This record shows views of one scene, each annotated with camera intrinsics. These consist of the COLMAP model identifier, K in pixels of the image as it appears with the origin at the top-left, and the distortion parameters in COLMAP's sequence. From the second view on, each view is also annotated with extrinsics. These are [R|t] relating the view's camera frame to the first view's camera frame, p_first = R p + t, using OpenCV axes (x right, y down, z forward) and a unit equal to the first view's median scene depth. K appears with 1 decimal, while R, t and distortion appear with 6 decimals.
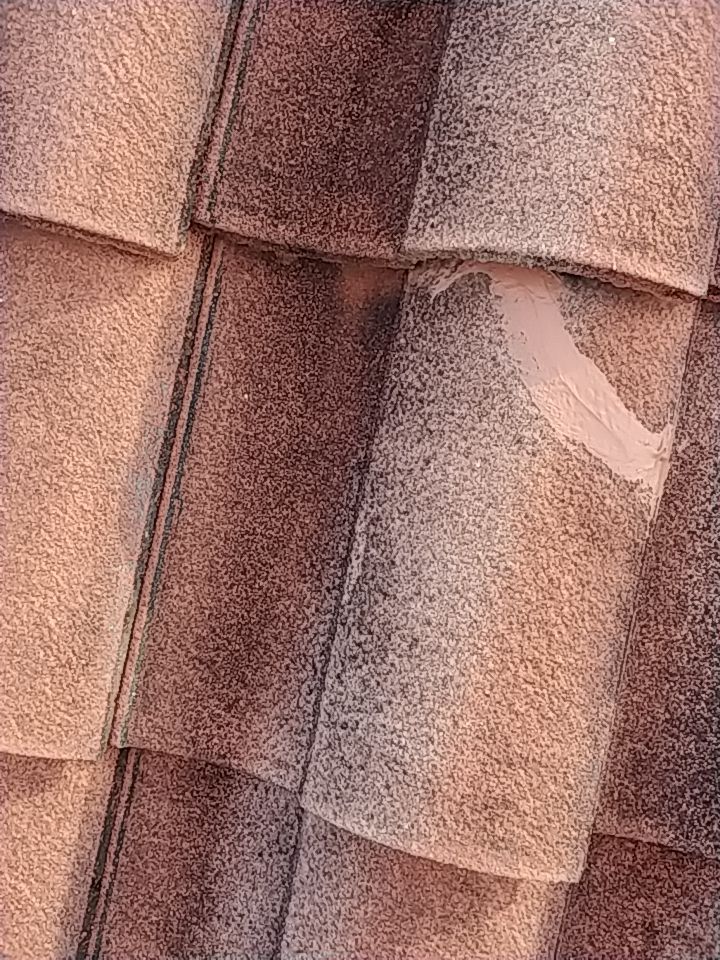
lens RADIAL K [[382.1, 0, 360.0], [0, 382.1, 480.0], [0, 0, 1]] dist [0.001682, -0.001297]
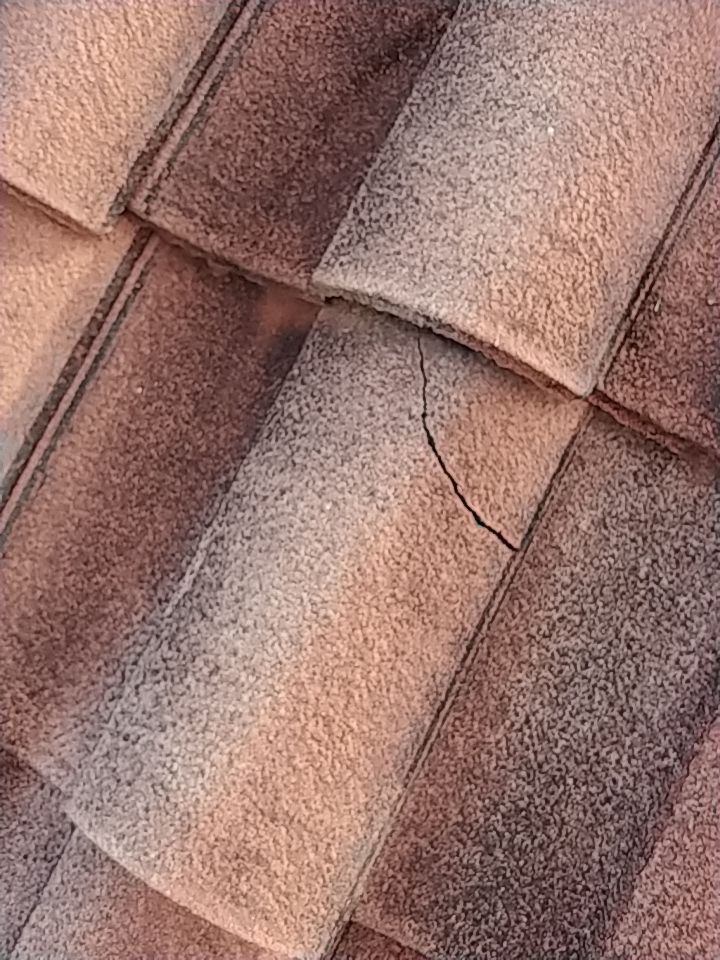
lens RADIAL K [[390.3, 0, 360.2], [0, 390.3, 552.7], [0, 0, 1]] dist [-0.002040, -0.000757]
pose [[0.966156, 0.257638, -0.012818, 0.420931], [-0.257937, 0.965511, -0.035454, 0.082624], [0.003242, 0.037560, 0.999289, 0.011533]]
